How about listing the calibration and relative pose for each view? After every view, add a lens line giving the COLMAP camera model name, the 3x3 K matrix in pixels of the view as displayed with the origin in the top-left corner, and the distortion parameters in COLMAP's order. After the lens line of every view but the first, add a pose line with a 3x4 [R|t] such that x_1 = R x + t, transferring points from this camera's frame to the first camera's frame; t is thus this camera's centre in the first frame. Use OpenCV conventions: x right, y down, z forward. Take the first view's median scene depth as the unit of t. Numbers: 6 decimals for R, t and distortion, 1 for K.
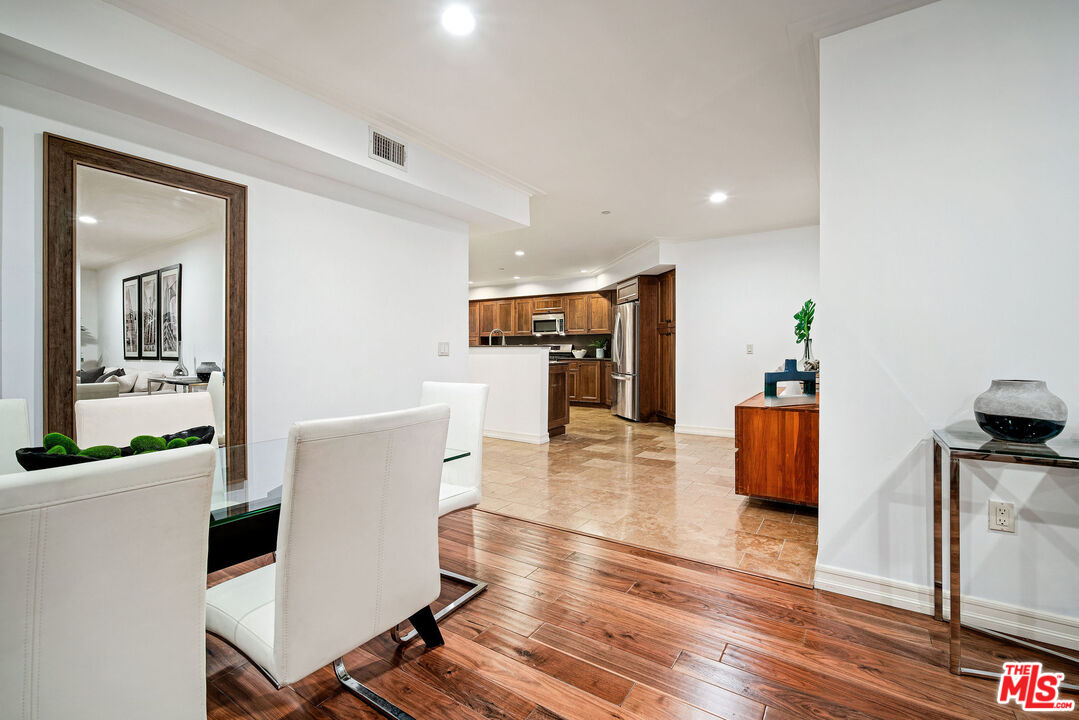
lens RADIAL K [[470.7, 0, 533.6], [0, 470.7, 356.8], [0, 0, 1]] dist [-0.015063, 0.006165]
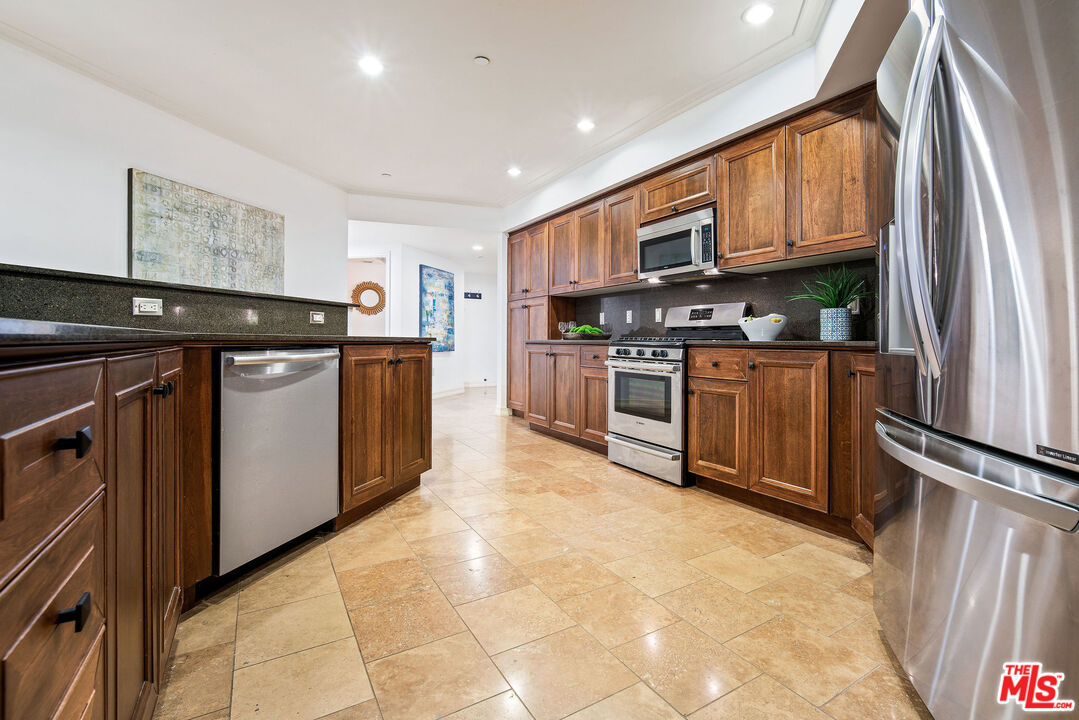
lens RADIAL K [[487.1, 0, 580.2], [0, 487.1, 343.4], [0, 0, 1]] dist [-0.003259, 0.003887]
pose [[0.921254, 0.003964, -0.388940, 0.116865], [-0.007624, 0.999940, -0.007867, 0.007478], [0.388886, 0.010213, 0.921229, 0.682226]]
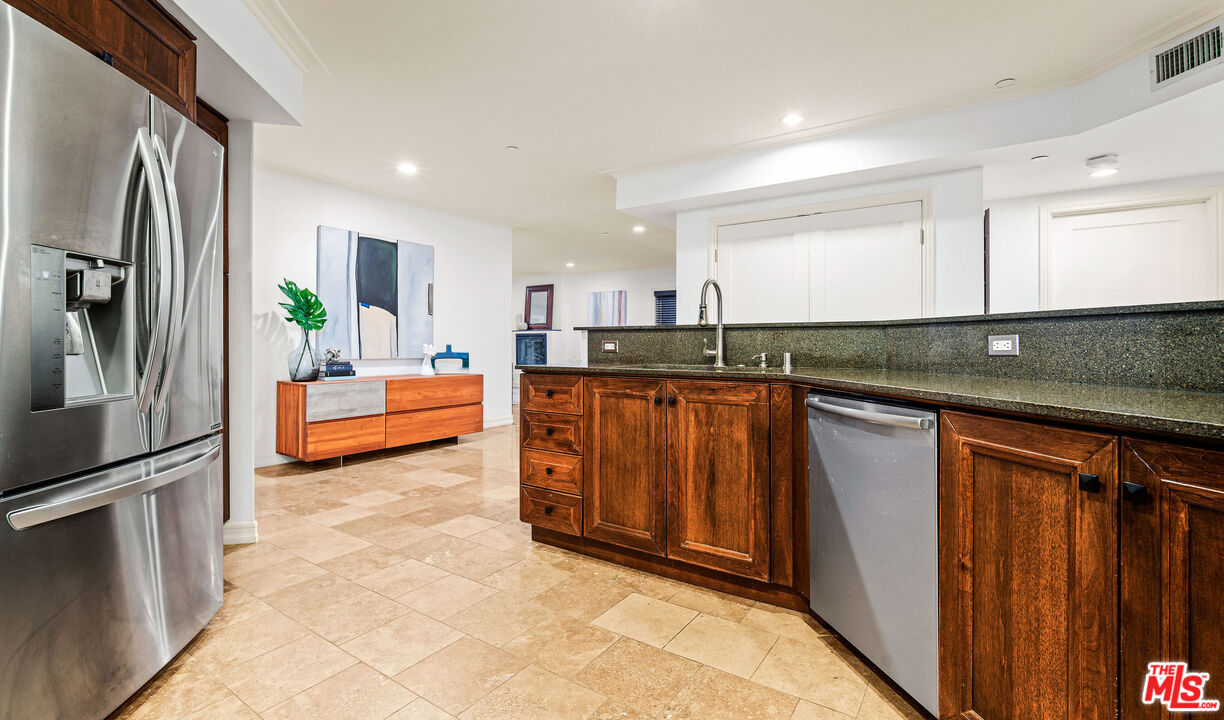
lens RADIAL K [[534.0, 0, 613.5], [0, 534.0, 350.1], [0, 0, 1]] dist [-0.020859, 0.000057]
pose [[-0.999900, -0.006565, 0.012493, -0.003435], [-0.006234, 0.999634, 0.026340, -0.011683], [-0.012661, 0.026259, -0.999575, 1.008005]]
